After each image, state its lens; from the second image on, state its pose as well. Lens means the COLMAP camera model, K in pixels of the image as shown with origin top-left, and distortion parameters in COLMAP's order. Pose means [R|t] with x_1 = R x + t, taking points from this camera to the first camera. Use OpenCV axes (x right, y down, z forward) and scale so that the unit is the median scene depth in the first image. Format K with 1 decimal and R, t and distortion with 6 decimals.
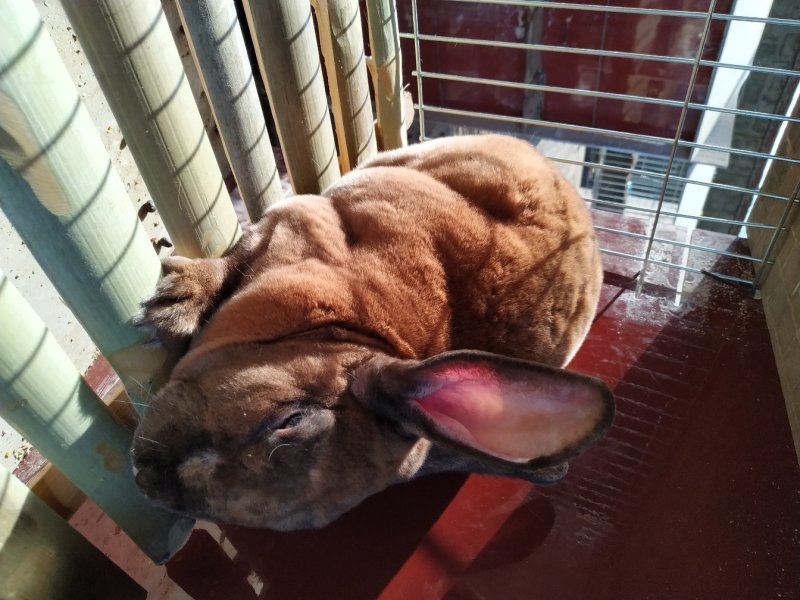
lens RADIAL K [[628.1, 0, 400.0], [0, 628.1, 300.0], [0, 0, 1]] dist [-0.011681, -0.006653]
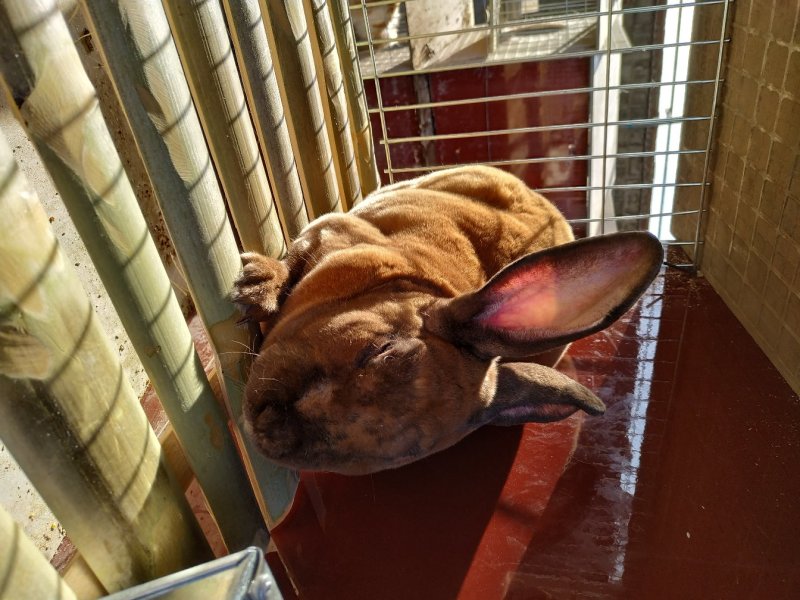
lens RADIAL K [[619.7, 0, 400.0], [0, 619.7, 300.0], [0, 0, 1]] dist [-0.039377, -0.001431]
pose [[0.977653, -0.153063, 0.144105, -0.274621], [0.182937, 0.957163, -0.224439, 0.333589], [-0.103579, 0.245786, 0.963774, -0.092953]]
